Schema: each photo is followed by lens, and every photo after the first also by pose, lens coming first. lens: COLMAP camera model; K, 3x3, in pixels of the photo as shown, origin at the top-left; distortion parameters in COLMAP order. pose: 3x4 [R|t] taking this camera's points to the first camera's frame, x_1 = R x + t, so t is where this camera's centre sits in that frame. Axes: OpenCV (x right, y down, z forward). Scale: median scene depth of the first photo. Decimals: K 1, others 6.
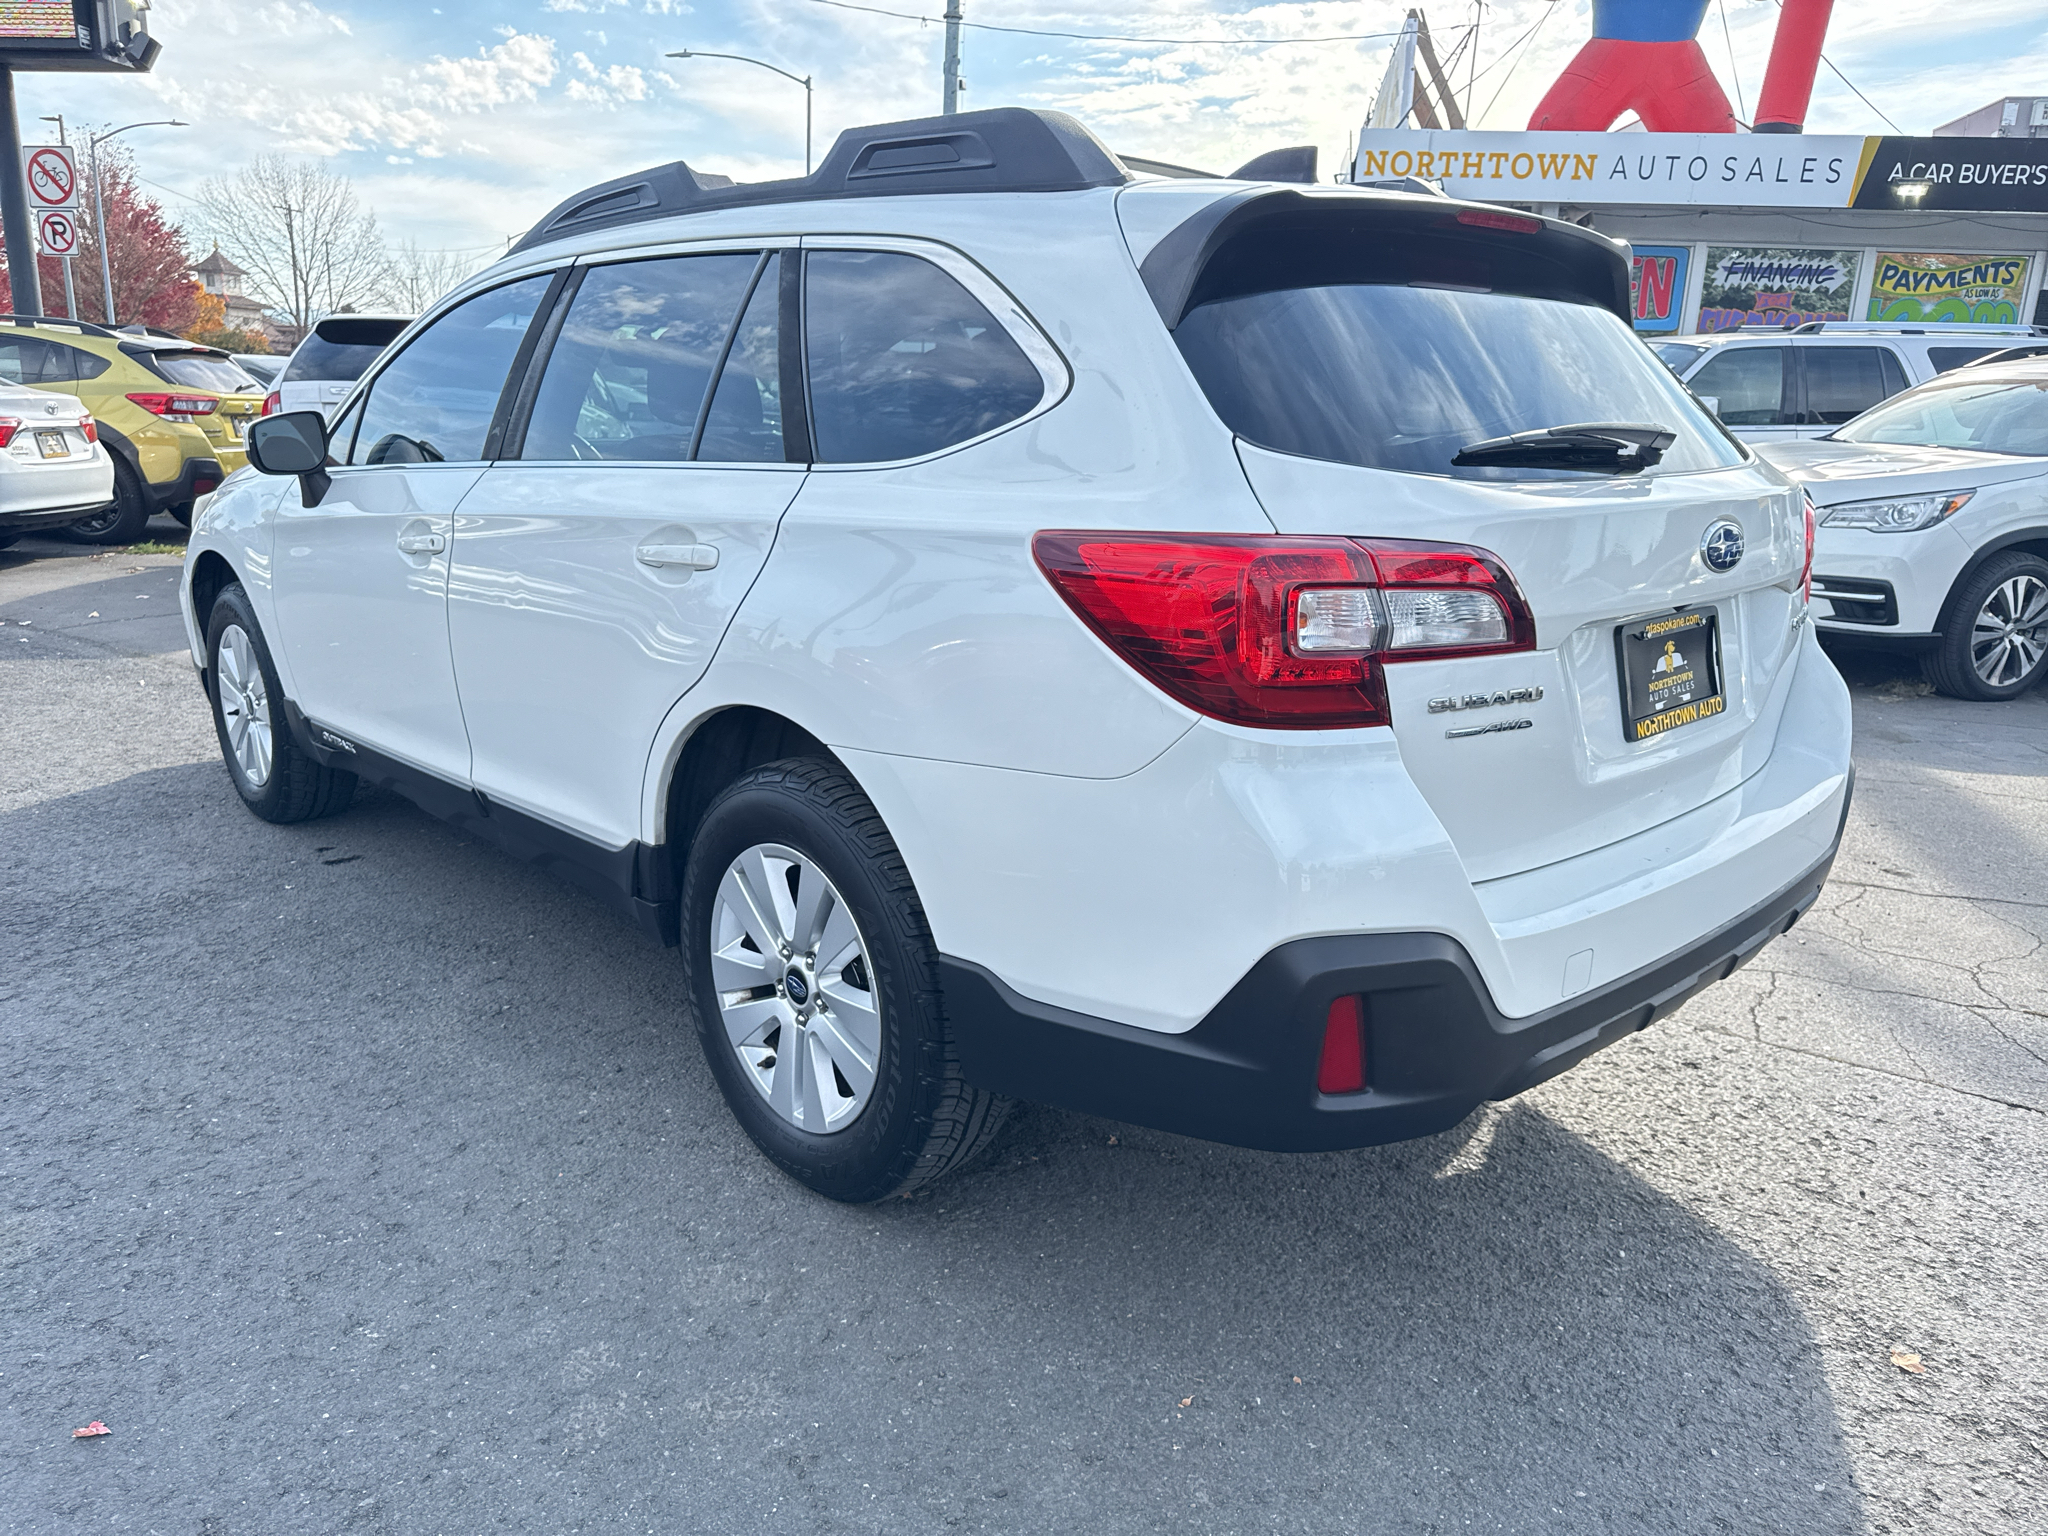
lens RADIAL K [[1470.4, 0, 1023.7], [0, 1470.4, 759.0], [0, 0, 1]] dist [0.020954, -0.019404]
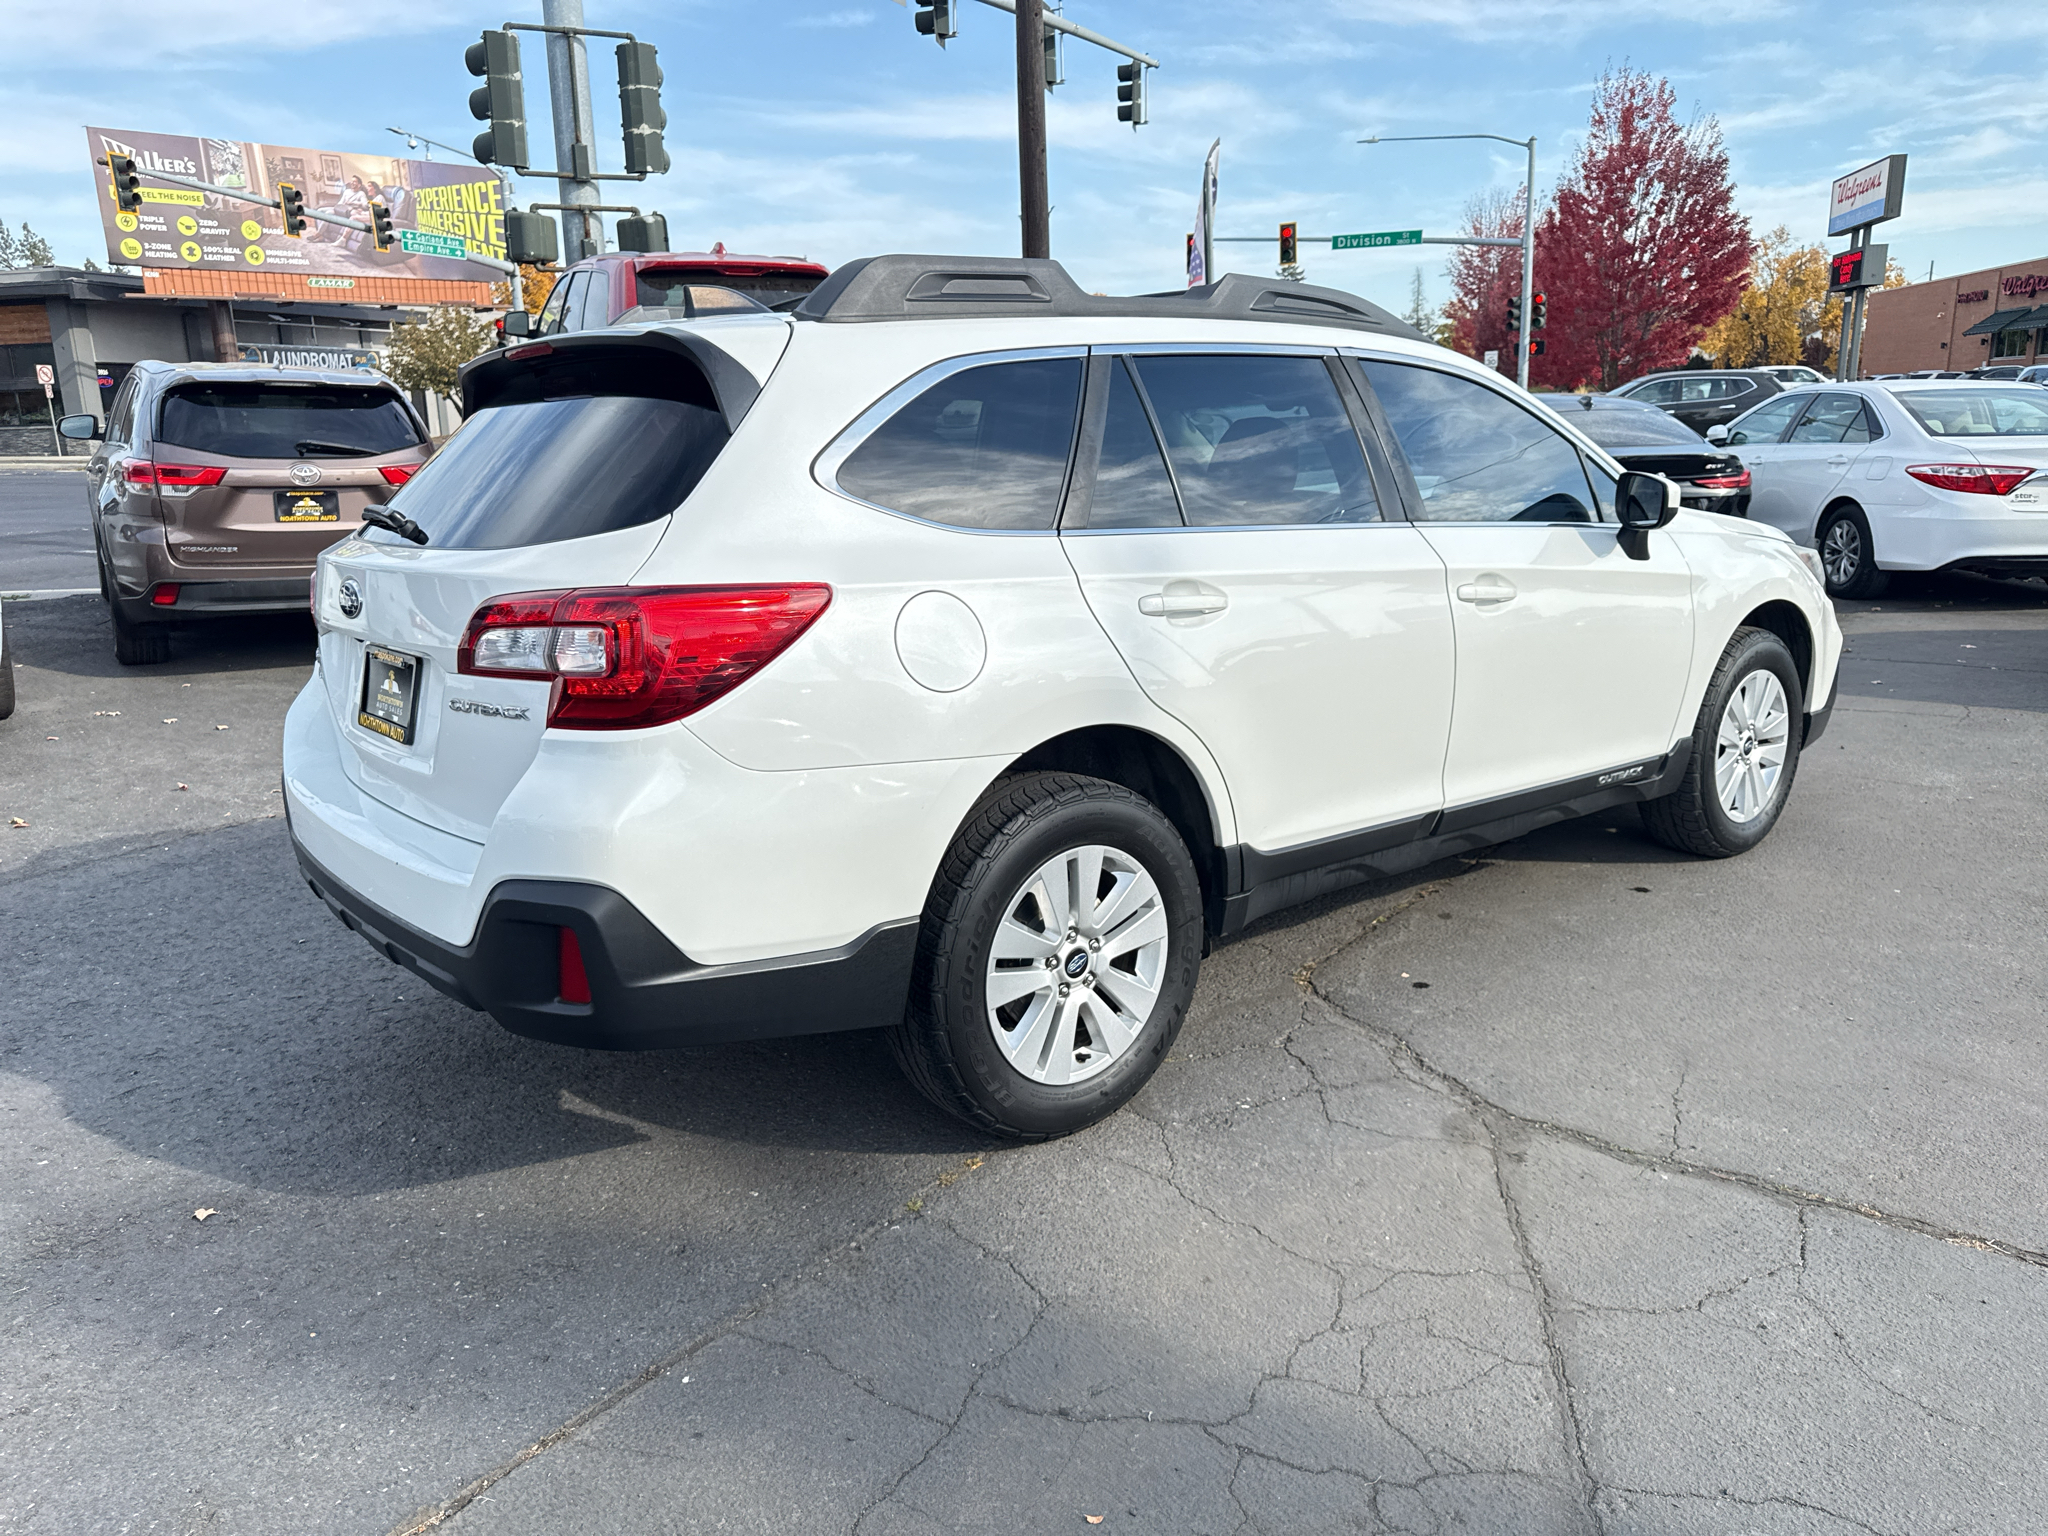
lens RADIAL K [[1470.4, 0, 1013.2], [0, 1470.4, 750.0], [0, 0, 1]] dist [0.020954, -0.019404]
pose [[-0.067176, 0.192069, -0.979080, 0.280444], [-0.218691, 0.954600, 0.202272, -0.065847], [0.973479, 0.227704, -0.022122, 0.259971]]
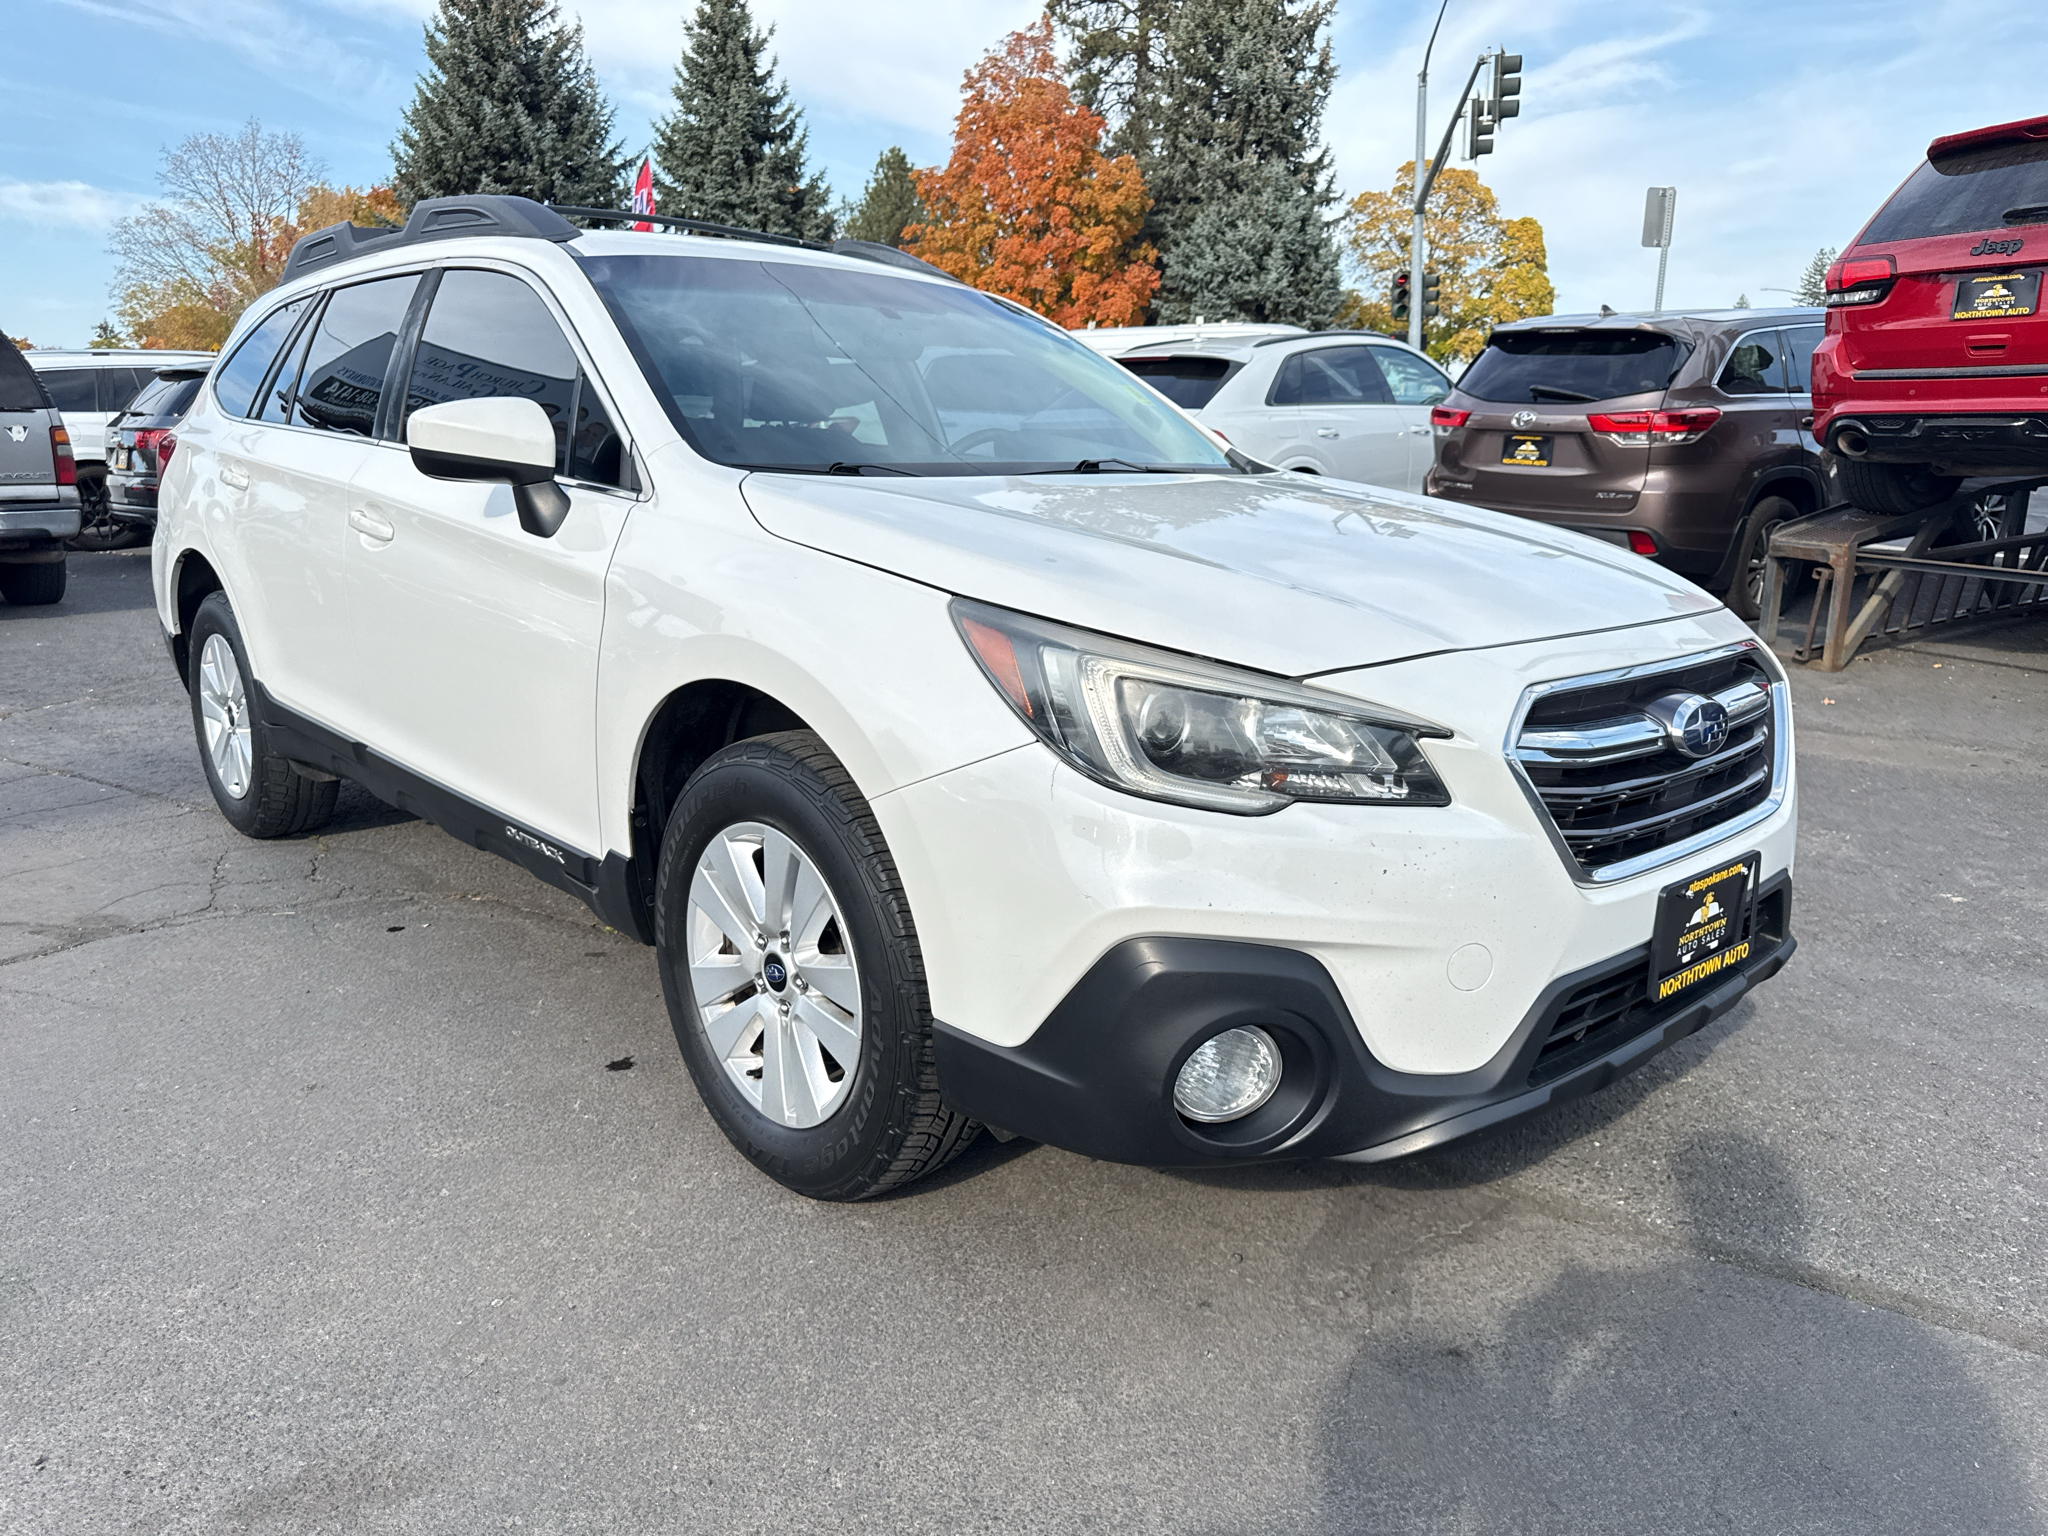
lens RADIAL K [[1470.4, 0, 1014.1], [0, 1470.4, 758.9], [0, 0, 1]] dist [0.020954, -0.019404]
pose [[-0.999634, -0.026932, 0.002481, -0.104104], [-0.022960, 0.893493, 0.448489, -0.134989], [-0.014295, 0.448268, -0.893785, 0.566203]]
